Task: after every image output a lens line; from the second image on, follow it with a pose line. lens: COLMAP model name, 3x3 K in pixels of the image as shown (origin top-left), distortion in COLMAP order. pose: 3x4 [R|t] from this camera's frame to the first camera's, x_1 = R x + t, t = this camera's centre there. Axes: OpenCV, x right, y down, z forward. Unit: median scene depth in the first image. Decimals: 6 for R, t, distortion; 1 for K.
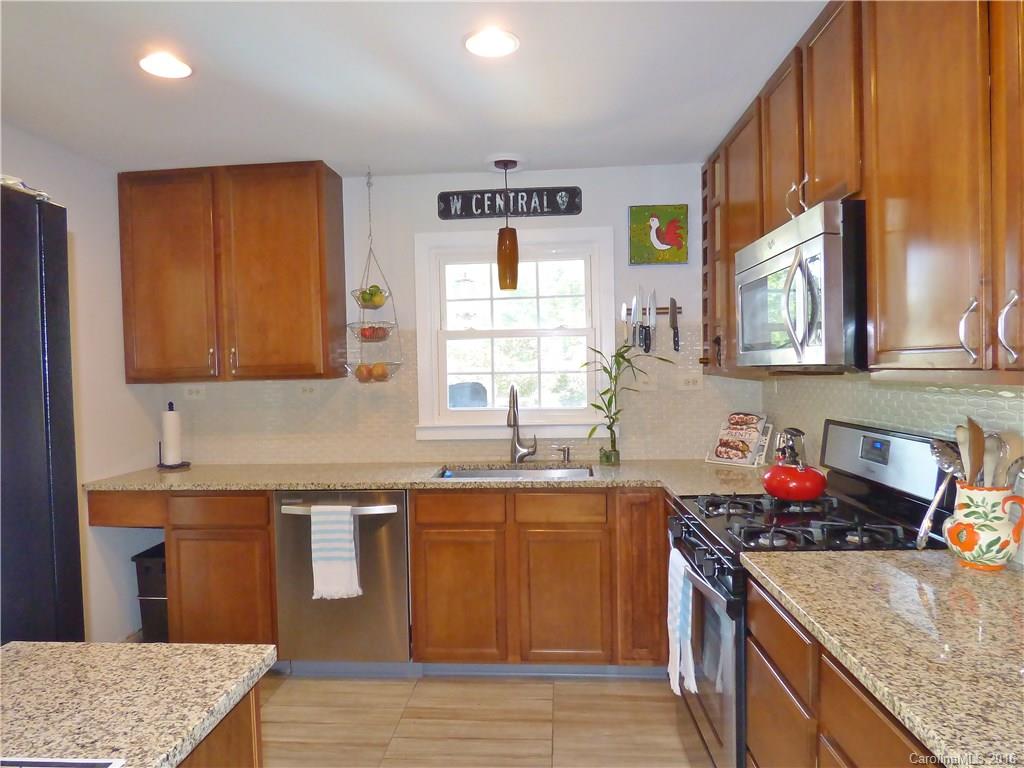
lens RADIAL K [[665.2, 0, 507.4], [0, 665.2, 384.2], [0, 0, 1]] dist [0.002806, 0.005227]
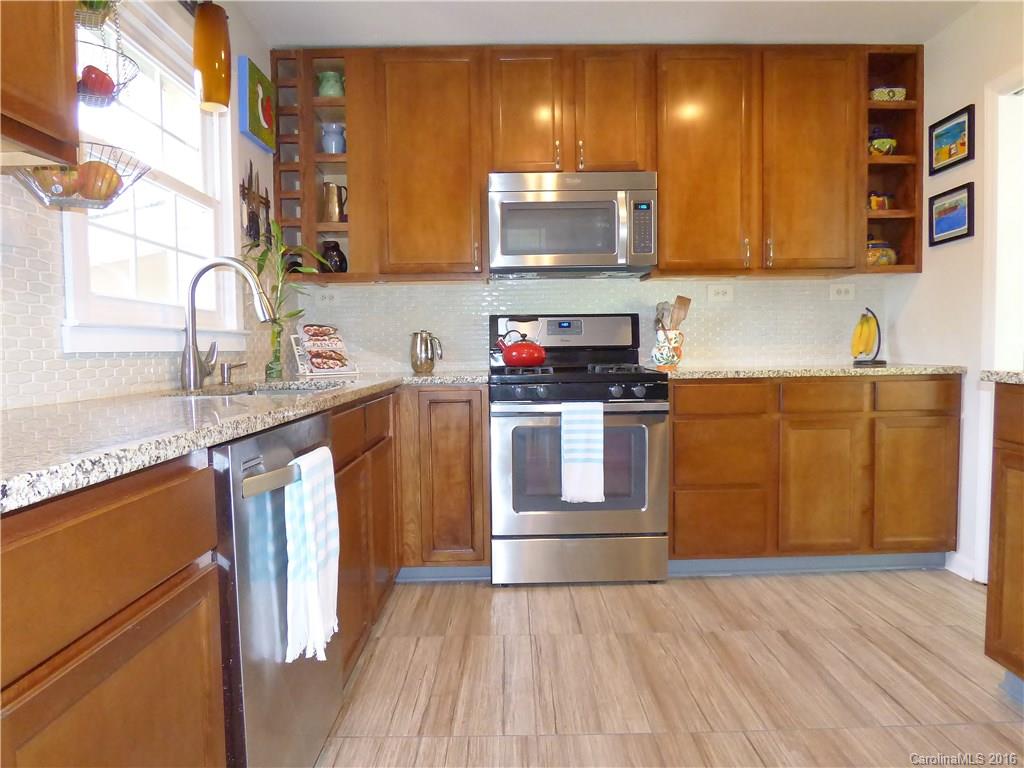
lens RADIAL K [[665.2, 0, 512.1], [0, 665.2, 380.5], [0, 0, 1]] dist [0.002806, 0.005227]
pose [[-0.074528, -0.025841, 0.996884, -0.769270], [0.041283, 0.998727, 0.028975, 0.128902], [-0.996364, 0.043314, -0.073366, 0.924269]]
